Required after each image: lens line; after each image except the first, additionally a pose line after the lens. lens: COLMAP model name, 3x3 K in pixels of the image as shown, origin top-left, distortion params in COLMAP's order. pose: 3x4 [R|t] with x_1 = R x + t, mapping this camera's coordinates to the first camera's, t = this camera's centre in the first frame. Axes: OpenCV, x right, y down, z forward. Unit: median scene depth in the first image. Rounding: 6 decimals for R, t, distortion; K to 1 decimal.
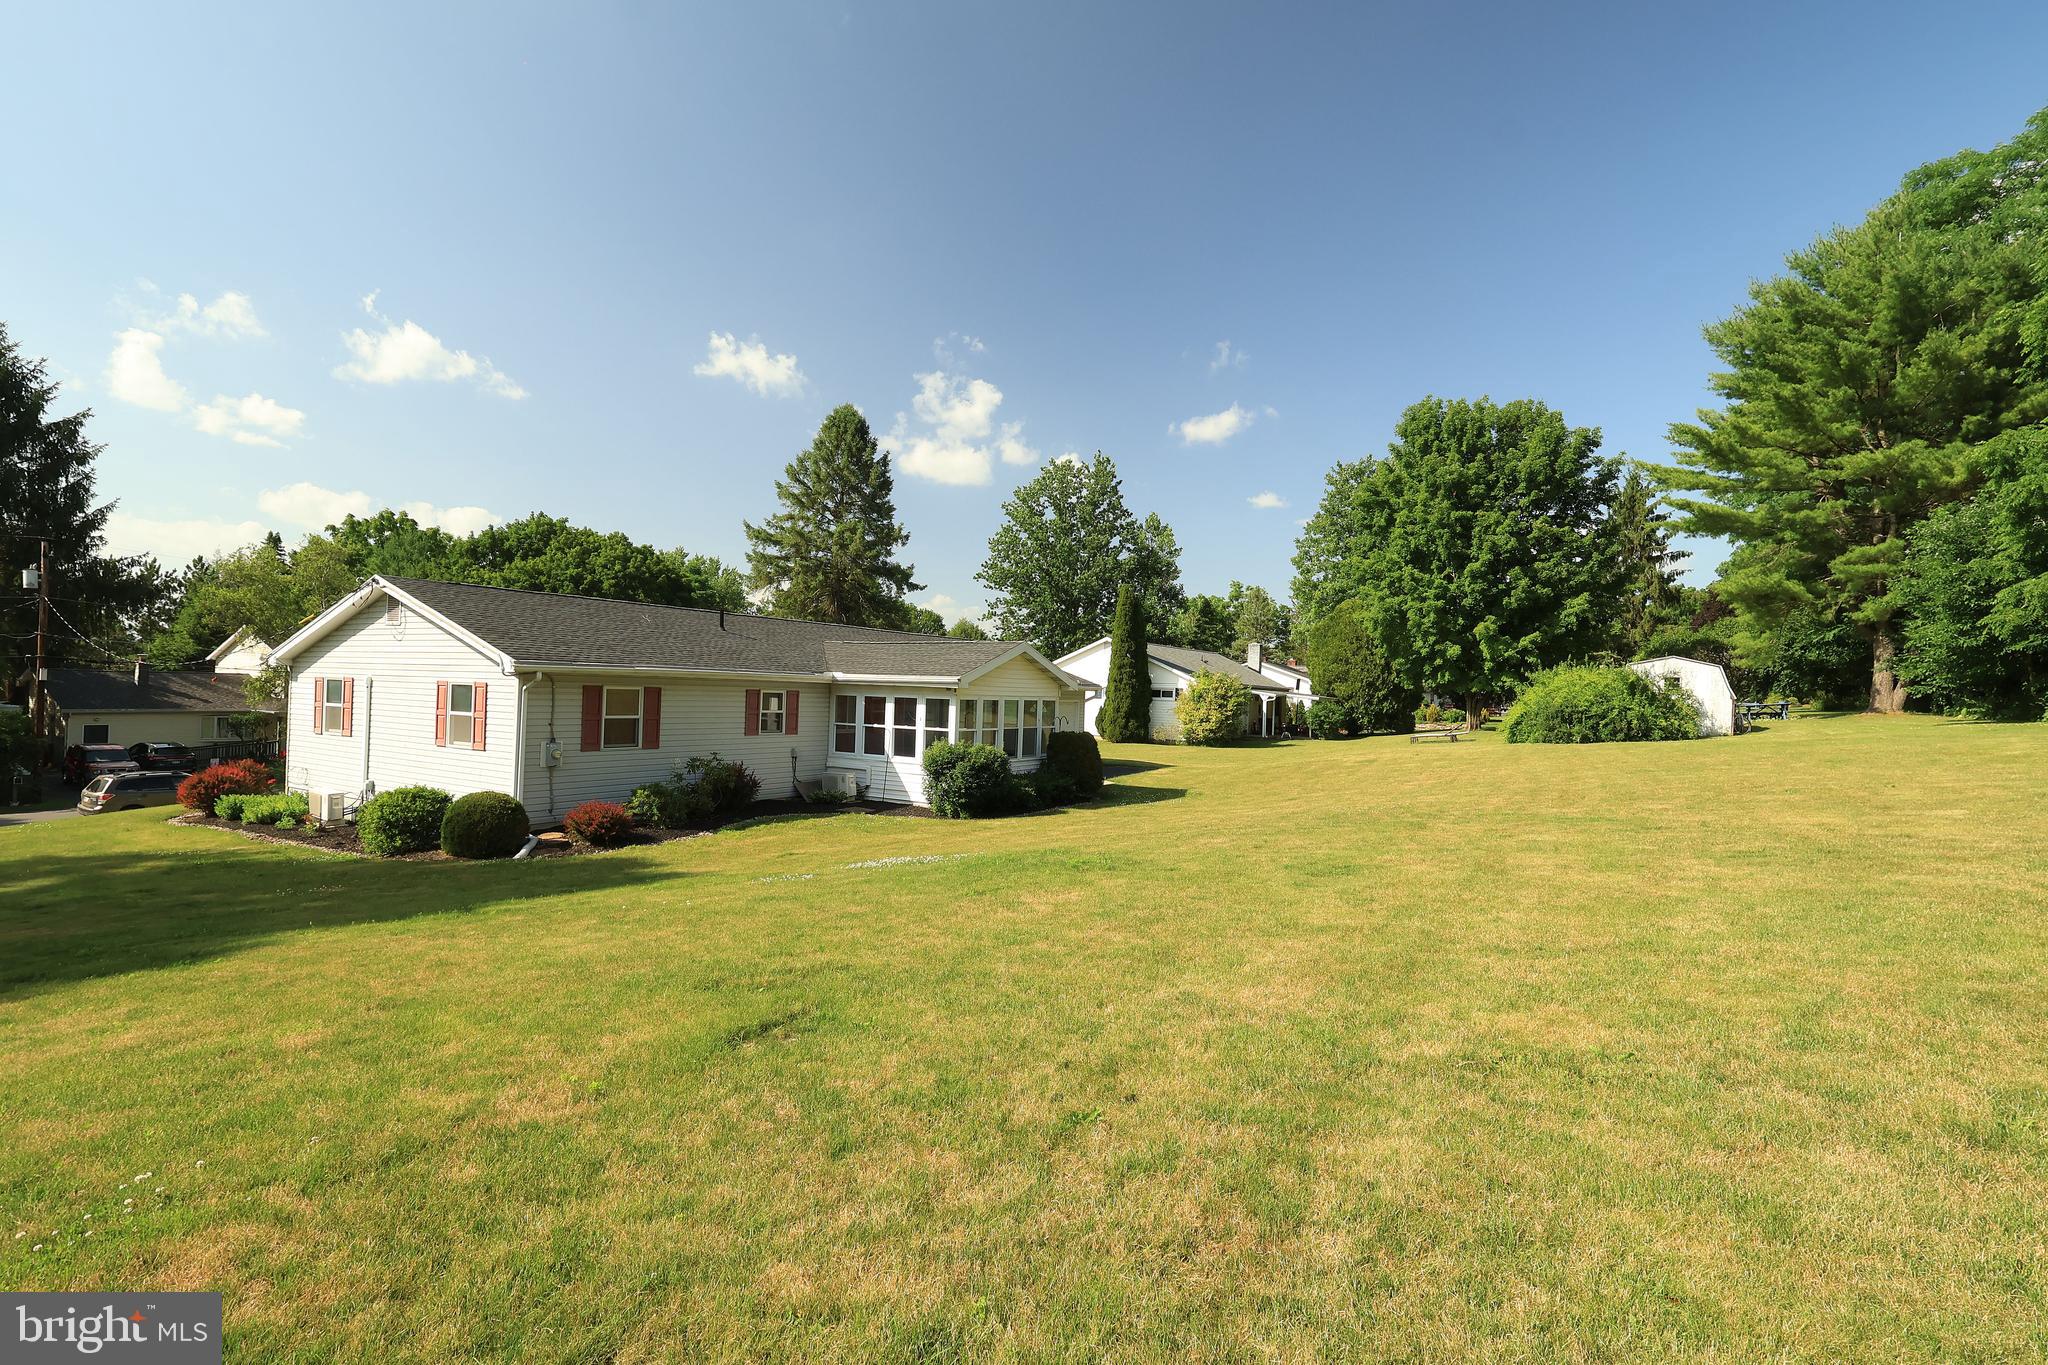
lens RADIAL K [[959.2, 0, 1046.4], [0, 959.2, 662.2], [0, 0, 1]] dist [-0.004530, 0.002475]
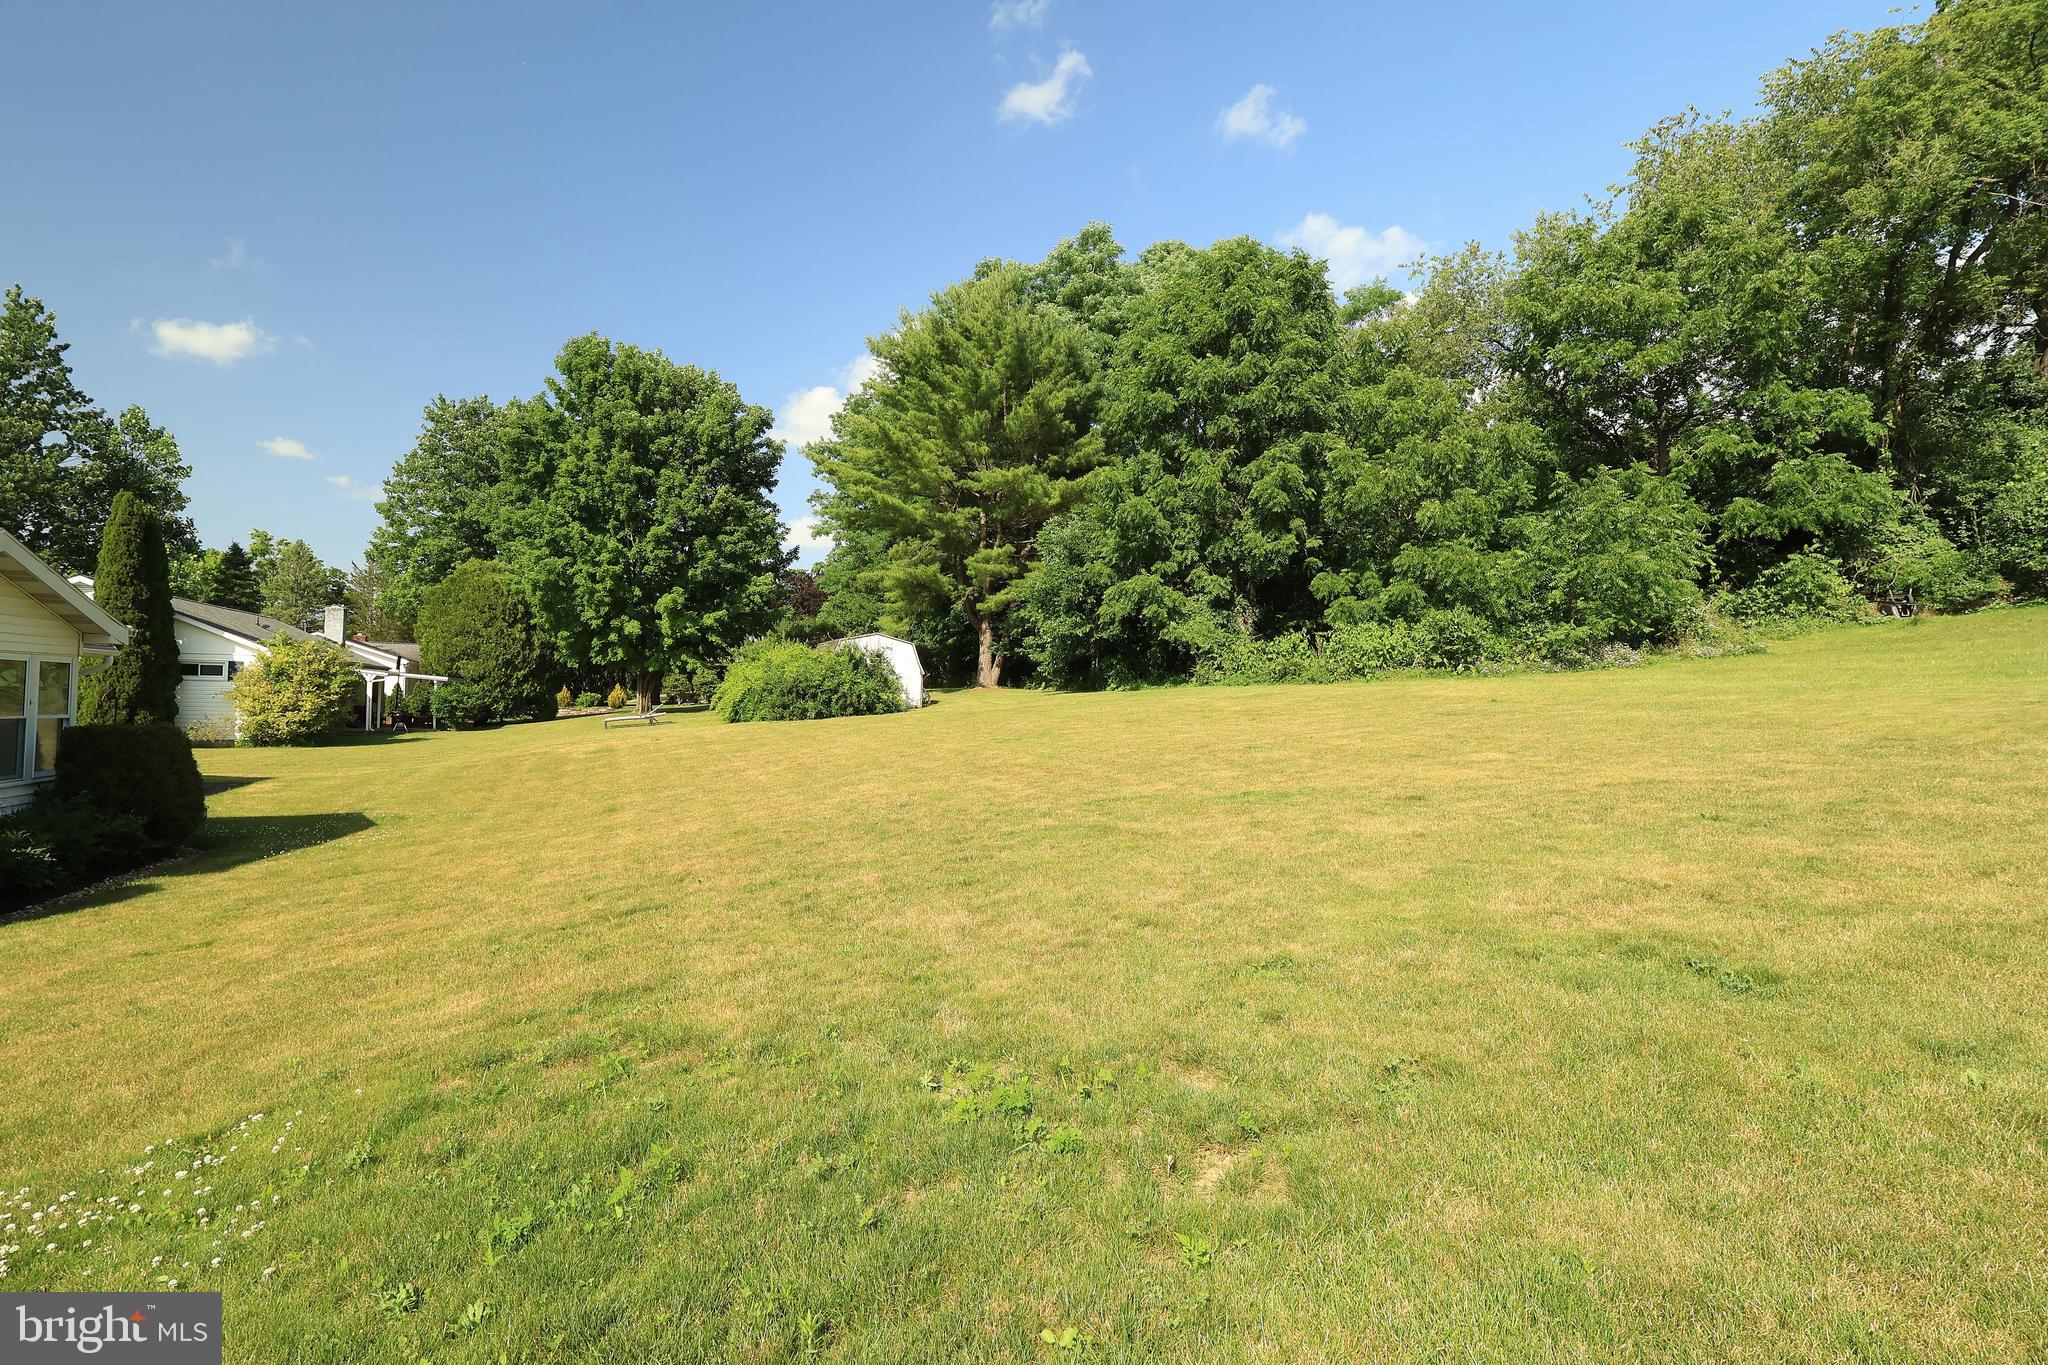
lens RADIAL K [[959.2, 0, 1063.6], [0, 959.2, 683.8], [0, 0, 1]] dist [-0.004530, 0.002475]
pose [[0.618853, -0.005723, 0.785486, -0.026312], [-0.023171, 0.999405, 0.025538, 0.011524], [-0.785165, -0.034004, 0.618352, 0.130557]]
